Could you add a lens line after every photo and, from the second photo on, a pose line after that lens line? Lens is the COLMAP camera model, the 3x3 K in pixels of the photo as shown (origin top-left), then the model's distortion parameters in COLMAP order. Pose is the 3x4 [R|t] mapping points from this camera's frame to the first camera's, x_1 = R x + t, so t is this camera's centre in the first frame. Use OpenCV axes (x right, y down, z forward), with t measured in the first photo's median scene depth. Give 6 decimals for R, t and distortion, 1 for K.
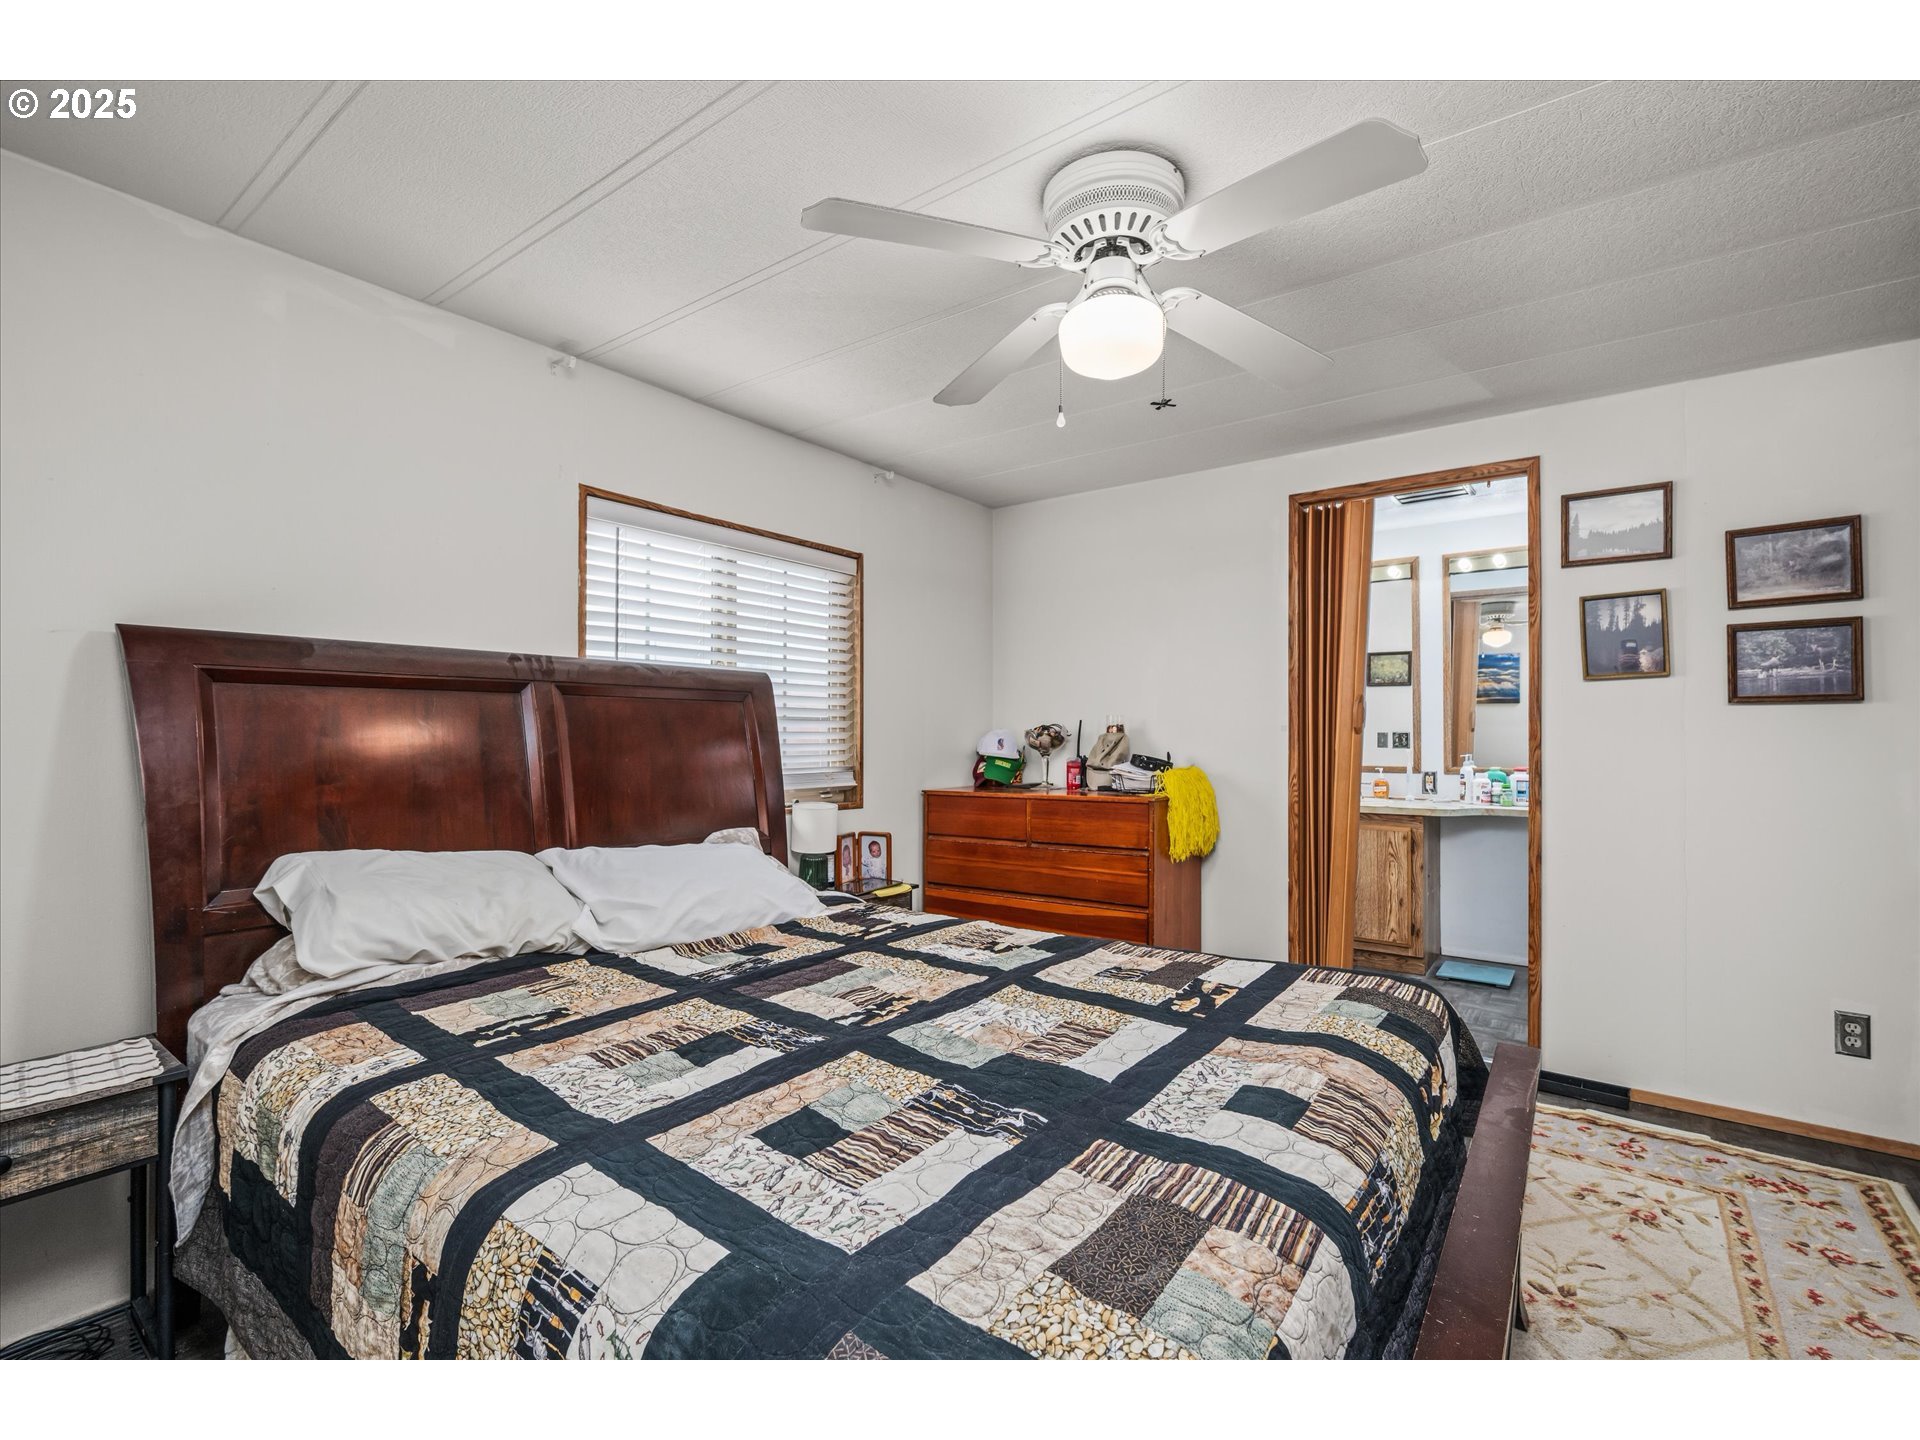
lens RADIAL K [[864.0, 0, 967.7], [0, 864.0, 730.9], [0, 0, 1]] dist [0.001445, 0.000049]
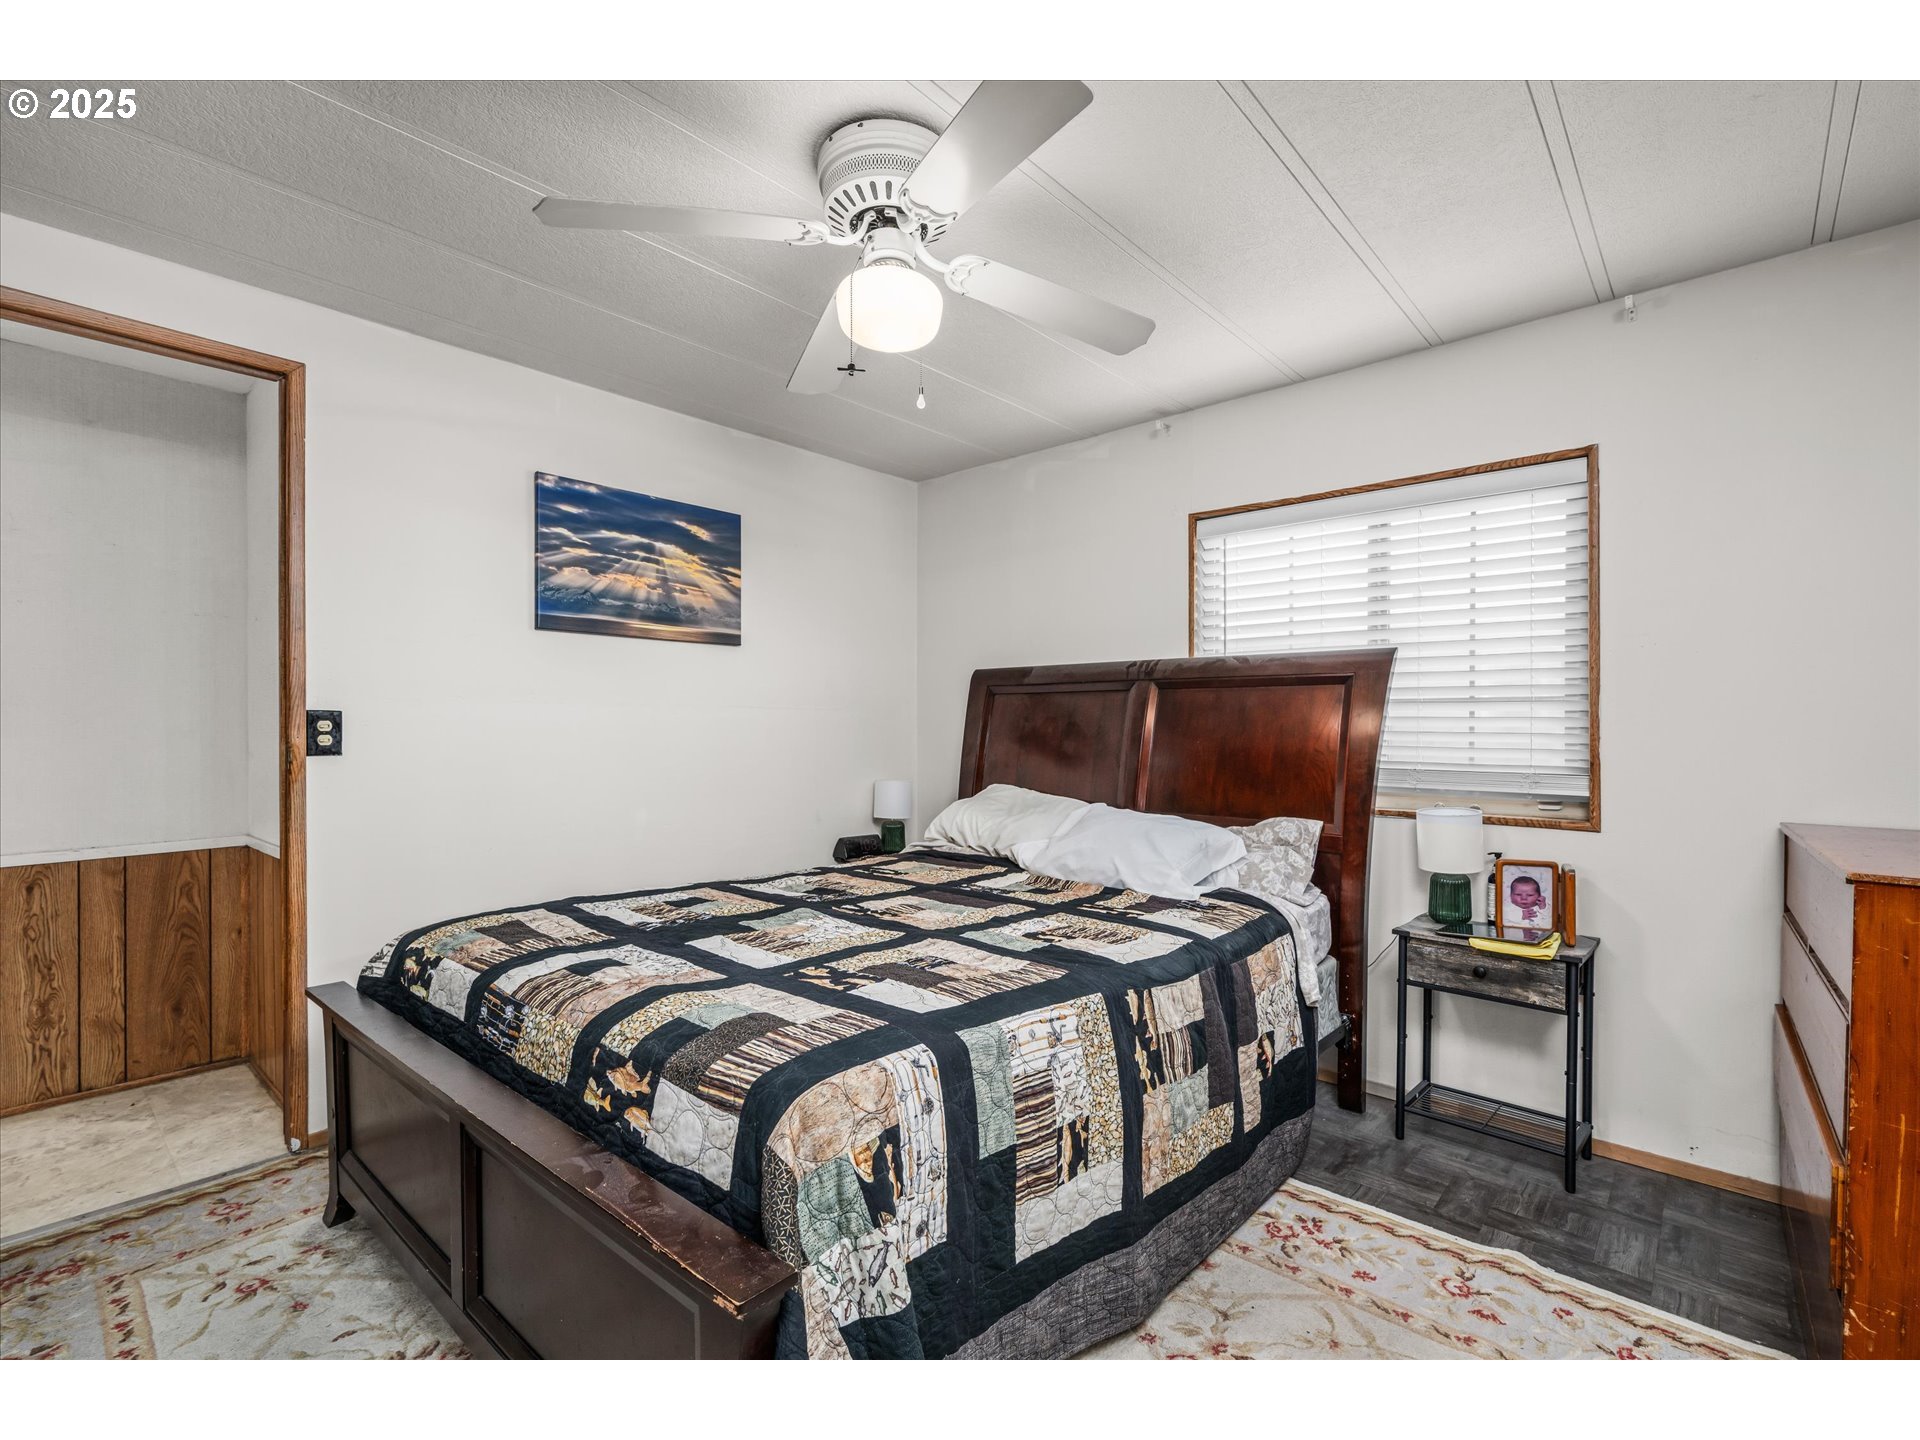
lens RADIAL K [[864.0, 0, 971.1], [0, 864.0, 724.1], [0, 0, 1]] dist [0.001445, 0.000049]
pose [[-0.088554, -0.012812, -0.995989, 0.818282], [-0.009079, 0.999886, -0.012055, 0.027707], [0.996030, 0.007975, -0.088660, 0.838635]]
